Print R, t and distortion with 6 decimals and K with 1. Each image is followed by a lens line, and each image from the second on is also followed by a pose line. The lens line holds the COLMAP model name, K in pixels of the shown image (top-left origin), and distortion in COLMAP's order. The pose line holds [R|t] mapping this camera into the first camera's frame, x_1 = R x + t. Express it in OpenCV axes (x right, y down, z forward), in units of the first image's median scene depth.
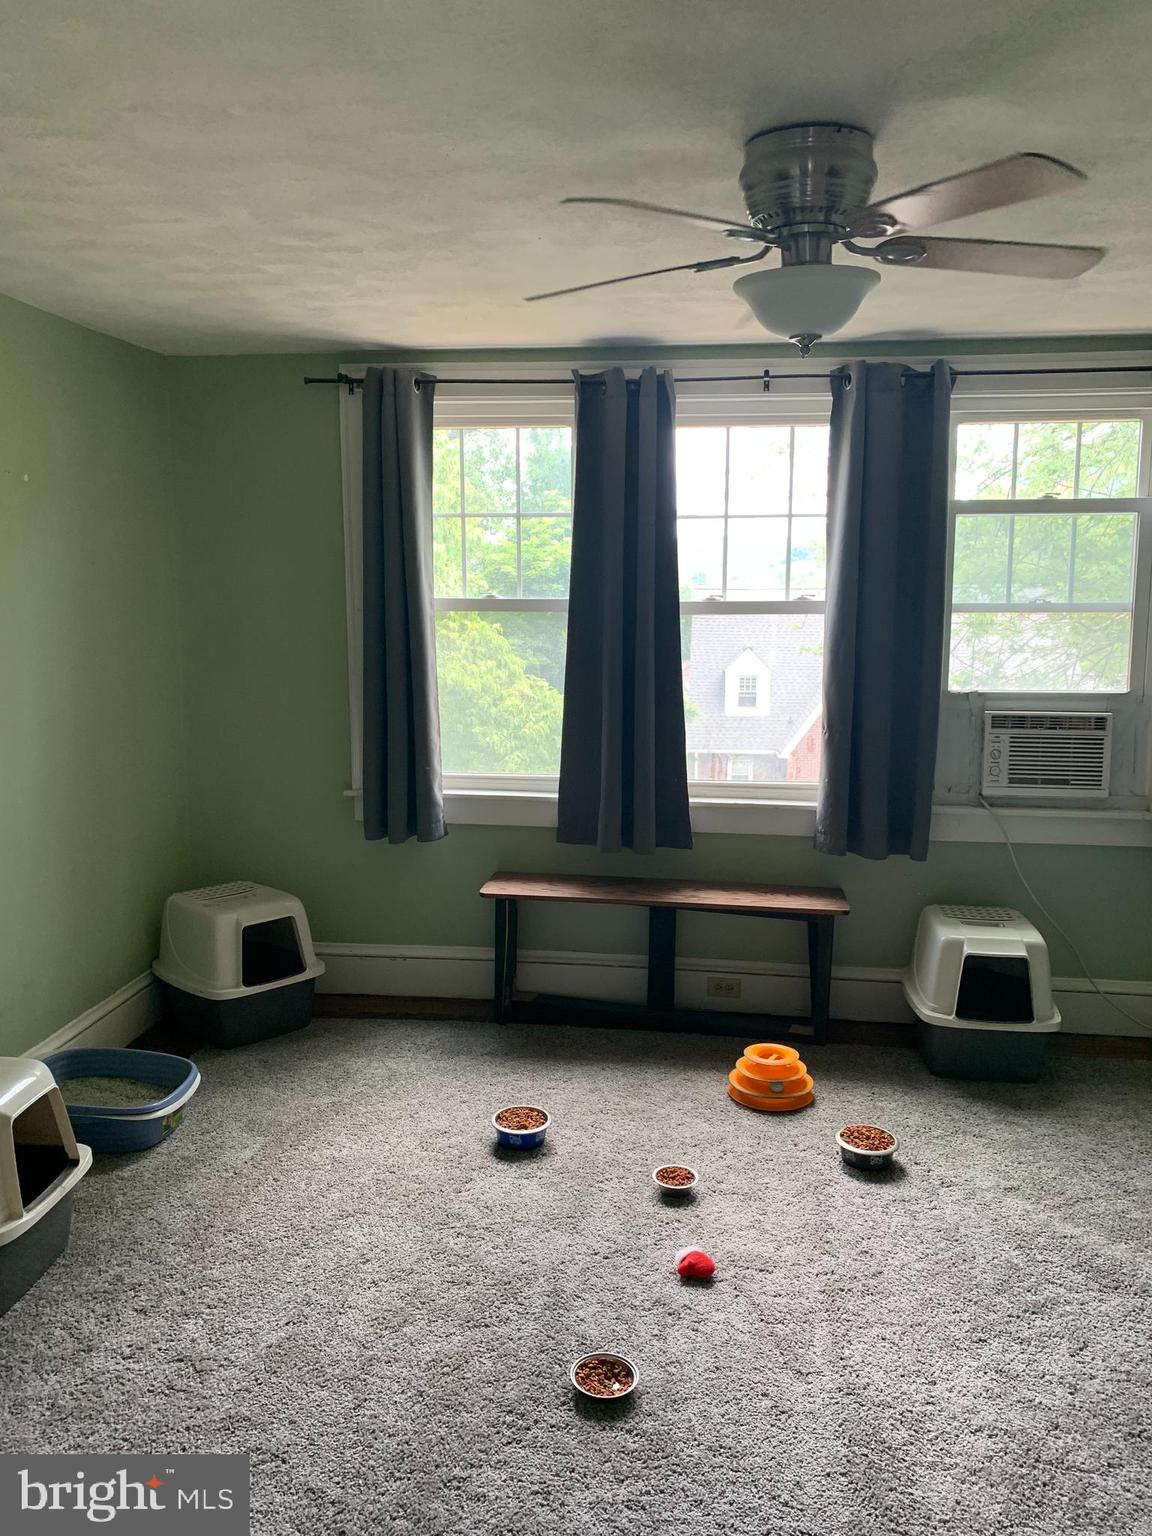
lens RADIAL K [[1171.7, 0, 576.0], [0, 1171.7, 768.0], [0, 0, 1]] dist [-0.002970, -0.007147]
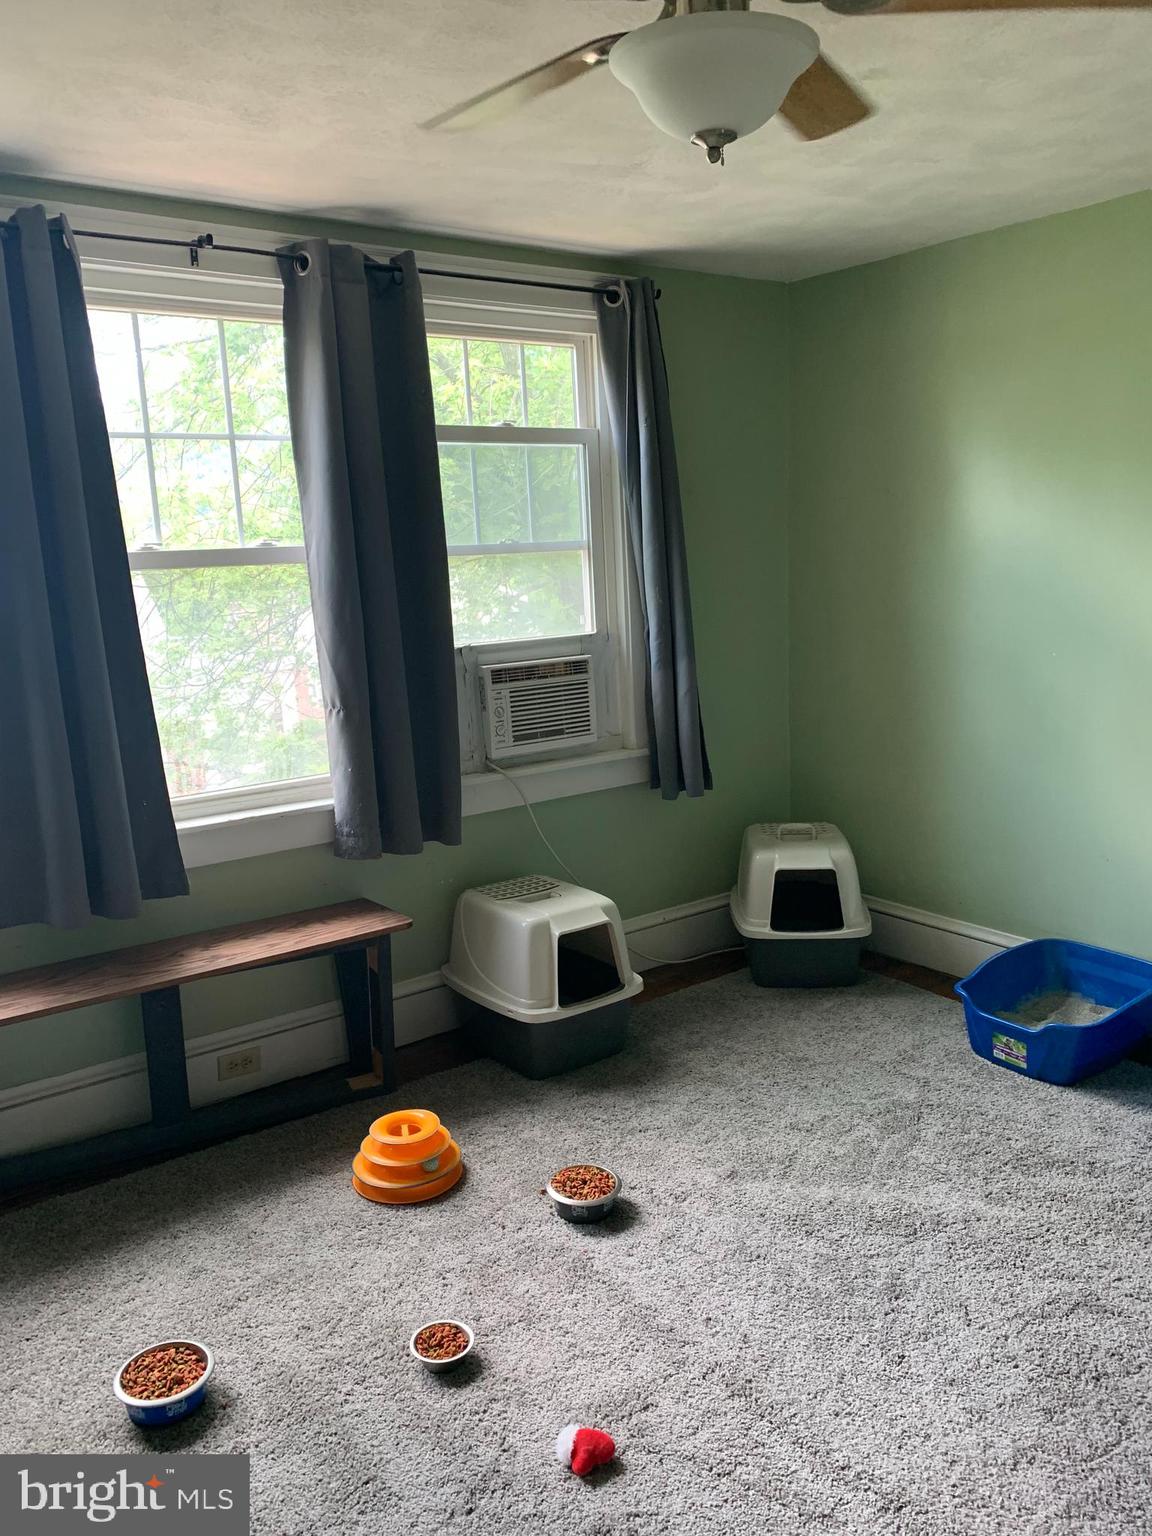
lens RADIAL K [[1197.4, 0, 650.1], [0, 1197.4, 753.0], [0, 0, 1]] dist [0.076868, -0.090065]
pose [[0.718466, -0.151179, 0.678934, -0.202683], [0.142761, 0.987364, 0.068784, -0.029337], [-0.680753, 0.047506, 0.730970, 0.261767]]
